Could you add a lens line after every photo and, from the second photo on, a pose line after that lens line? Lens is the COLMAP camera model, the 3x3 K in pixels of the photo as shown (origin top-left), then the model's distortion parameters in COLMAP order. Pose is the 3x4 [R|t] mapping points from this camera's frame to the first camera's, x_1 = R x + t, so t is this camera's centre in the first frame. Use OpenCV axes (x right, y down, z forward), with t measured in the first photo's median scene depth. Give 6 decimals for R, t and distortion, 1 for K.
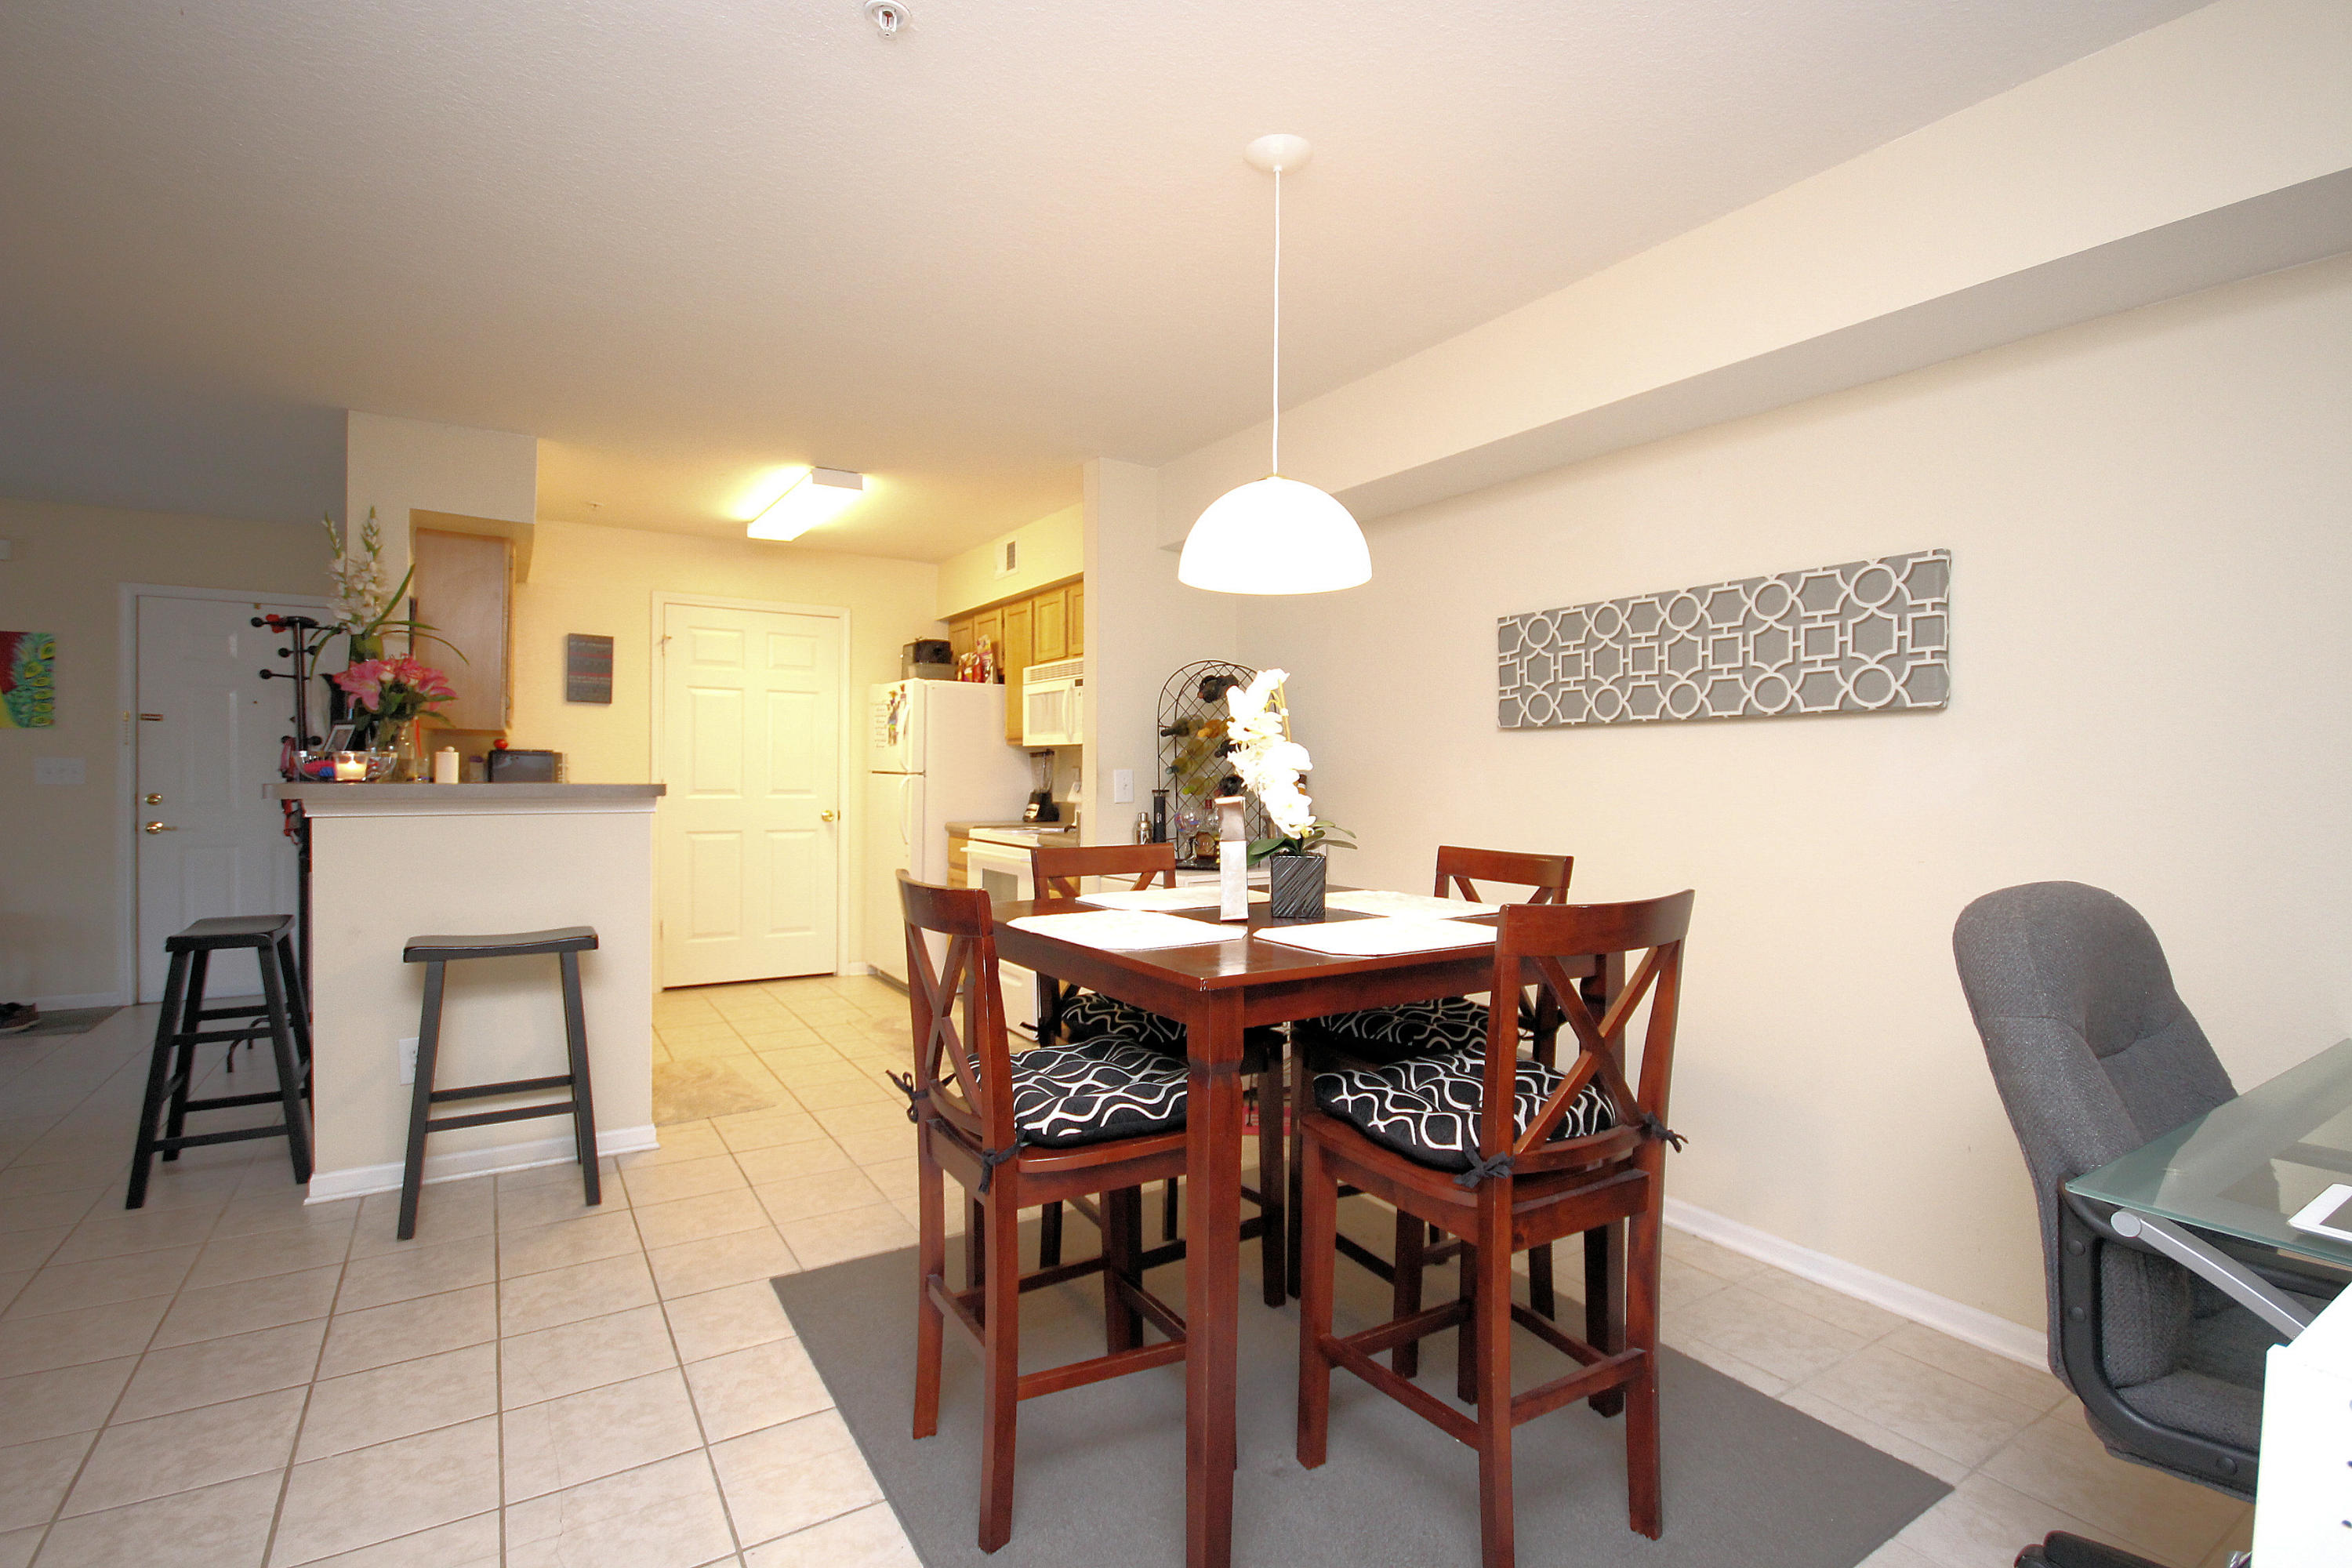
lens RADIAL K [[1091.5, 0, 1176.0], [0, 1091.5, 784.0], [0, 0, 1]] dist [-0.003408, -0.000851]
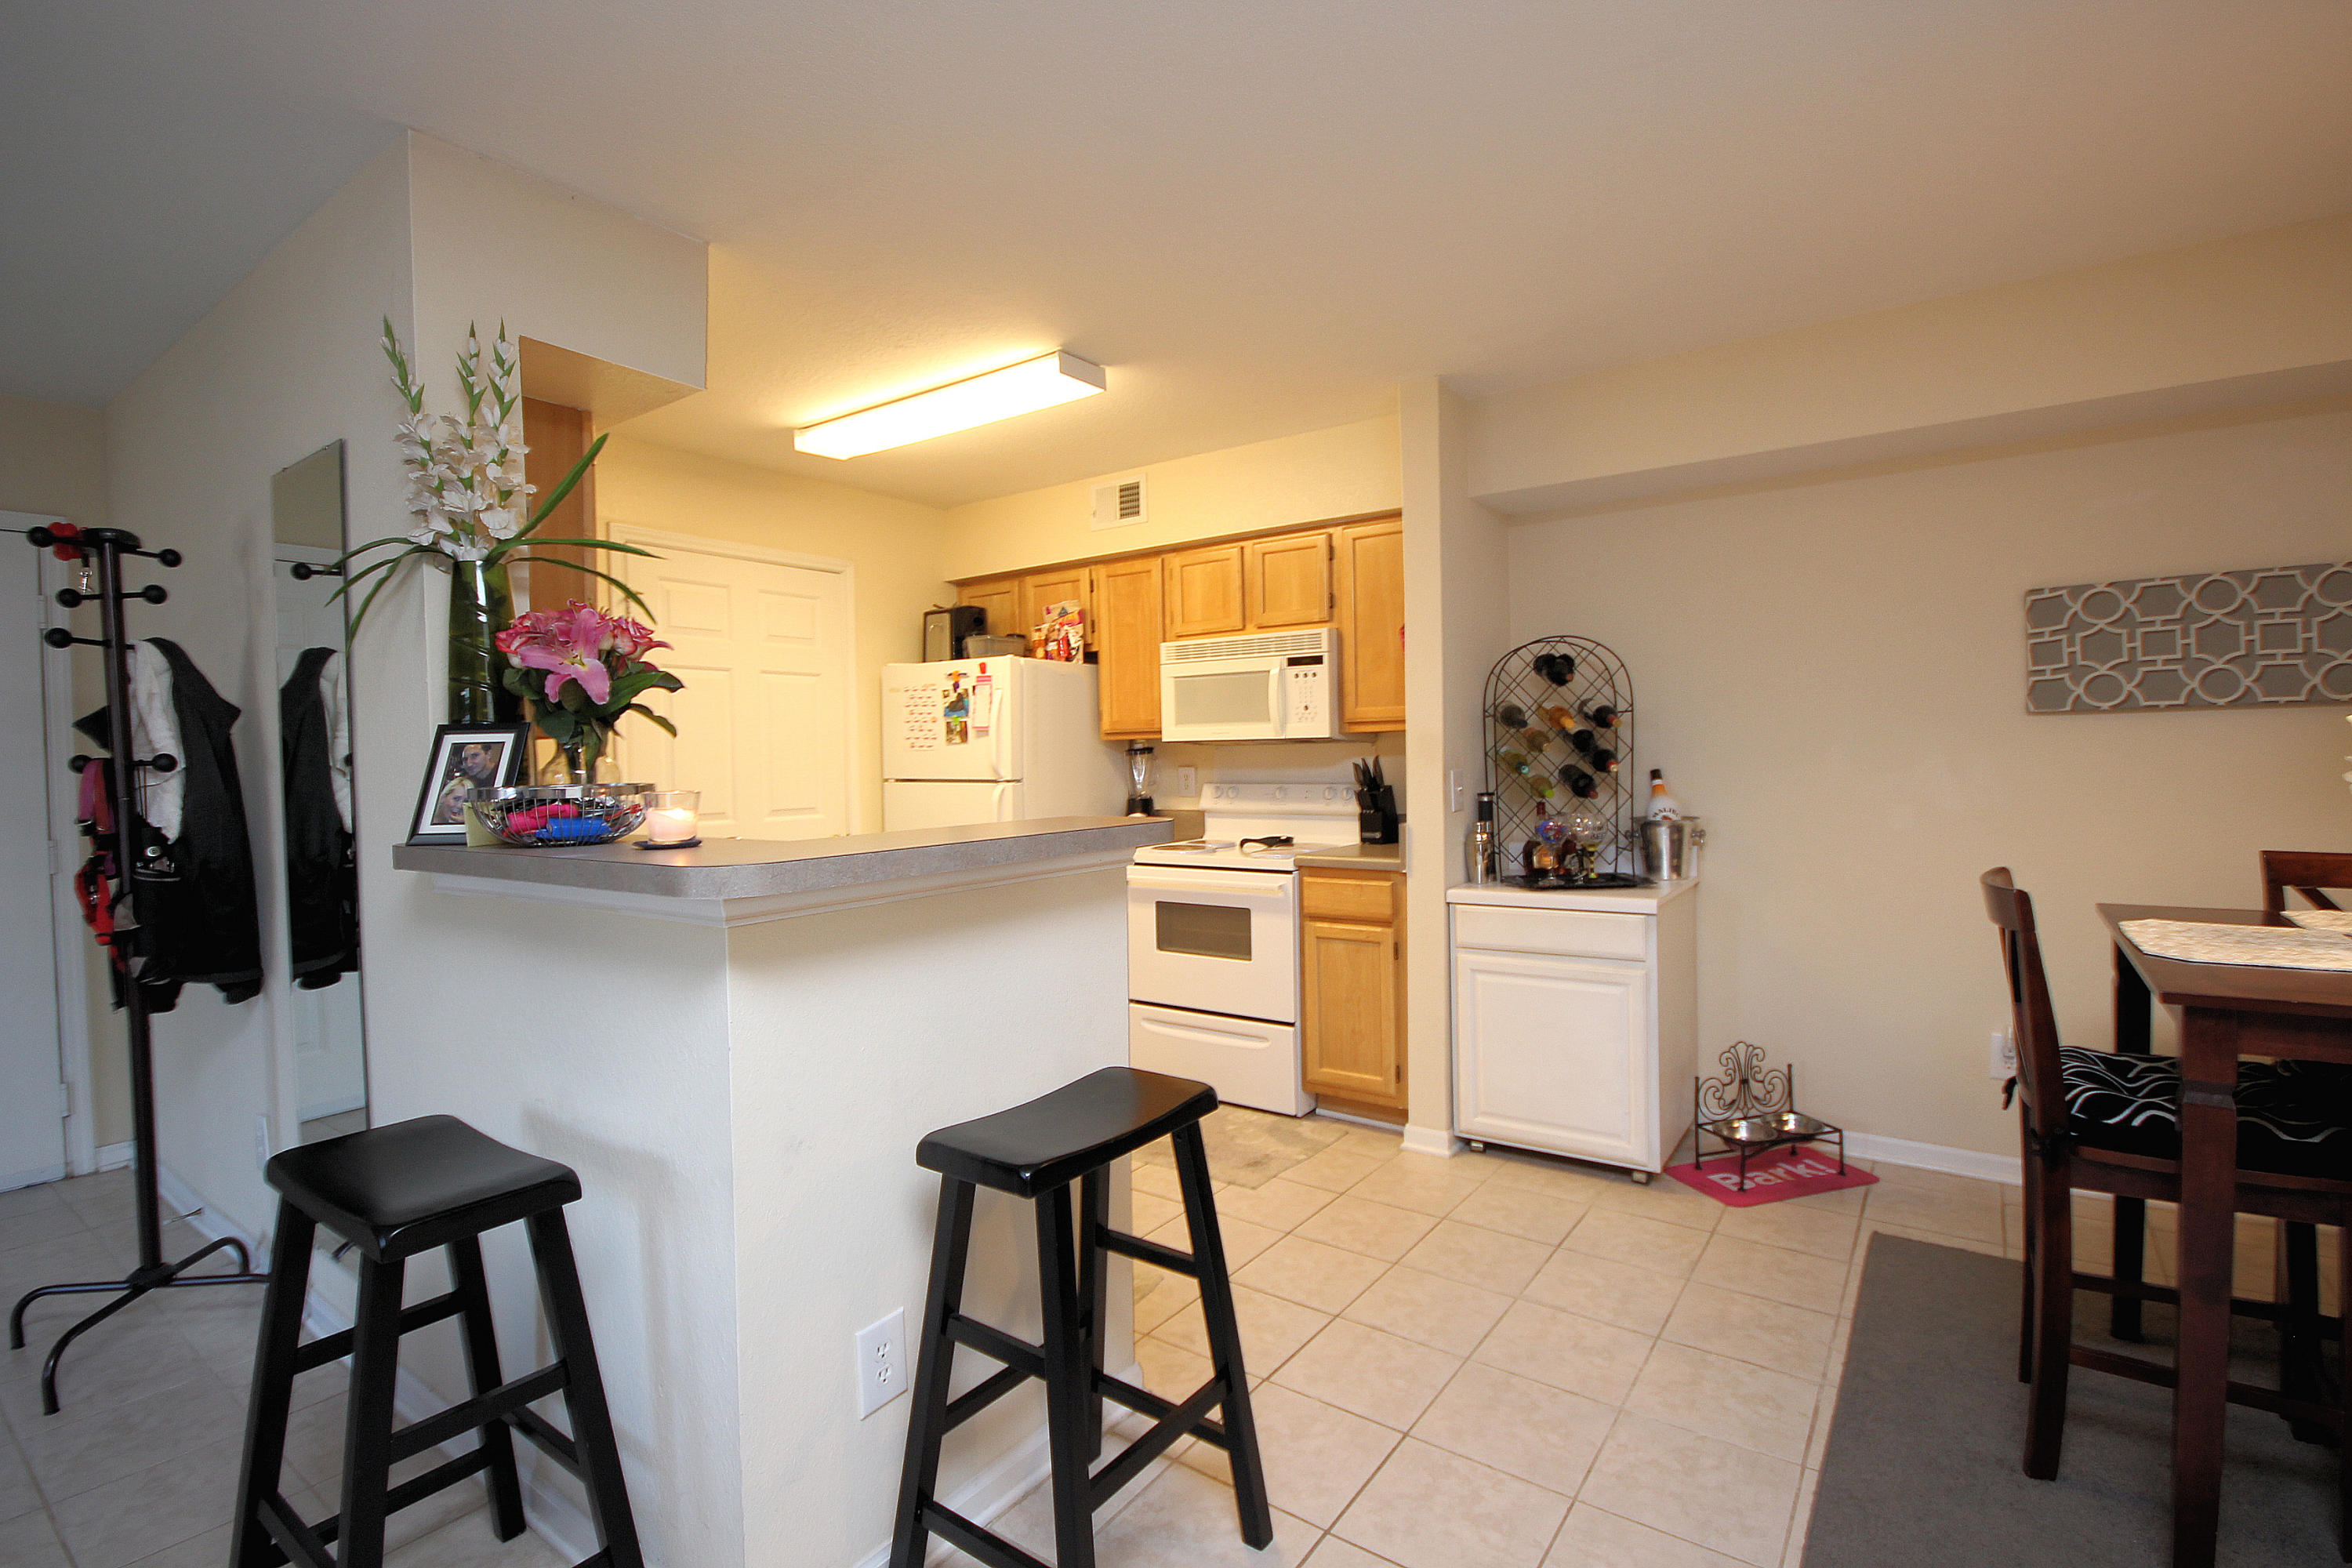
lens RADIAL K [[1091.5, 0, 1176.0], [0, 1091.5, 784.0], [0, 0, 1]] dist [-0.003408, -0.000851]
pose [[0.928764, -0.037423, 0.368778, -0.420316], [0.032111, 0.999273, 0.020533, -0.019770], [-0.369279, -0.007228, 0.929291, 0.256231]]
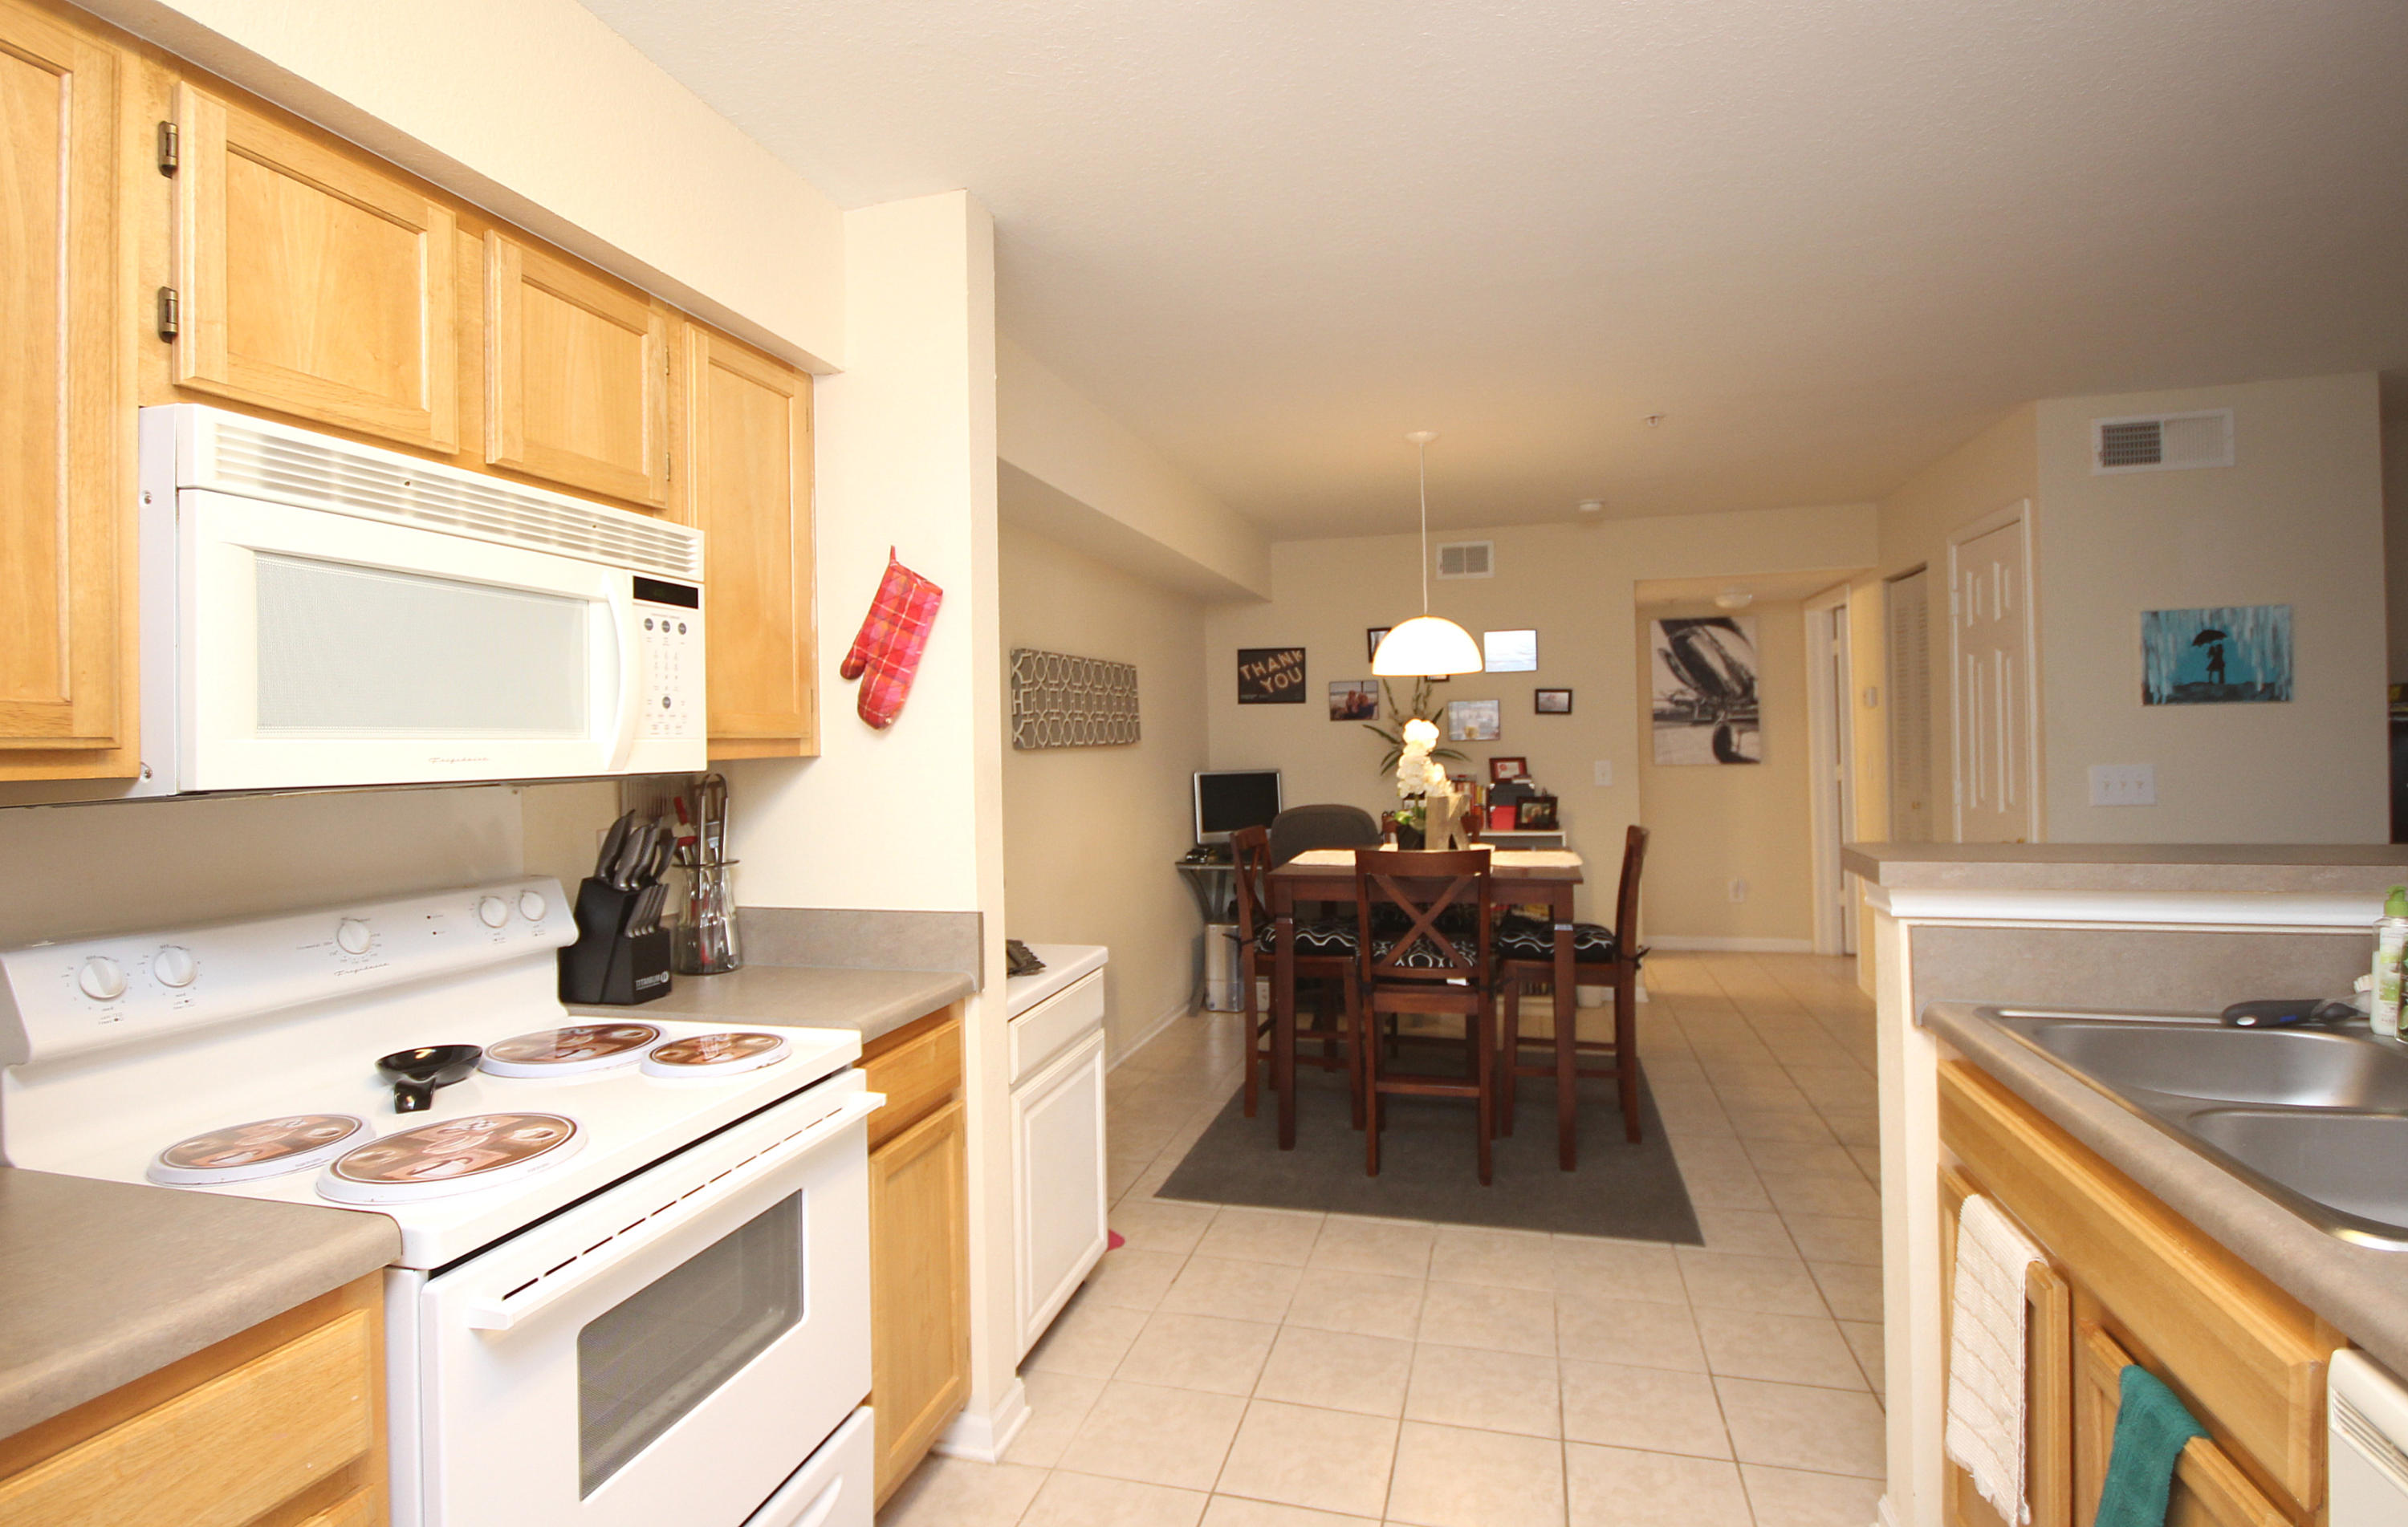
lens RADIAL K [[1169.6, 0, 1199.9], [0, 1169.6, 726.5], [0, 0, 1]] dist [0.000447, 0.000025]
pose [[-0.679572, 0.014821, 0.733459, -0.418548], [0.024294, 0.999702, 0.002307, -0.042808], [-0.733206, 0.019386, -0.679730, 1.016524]]
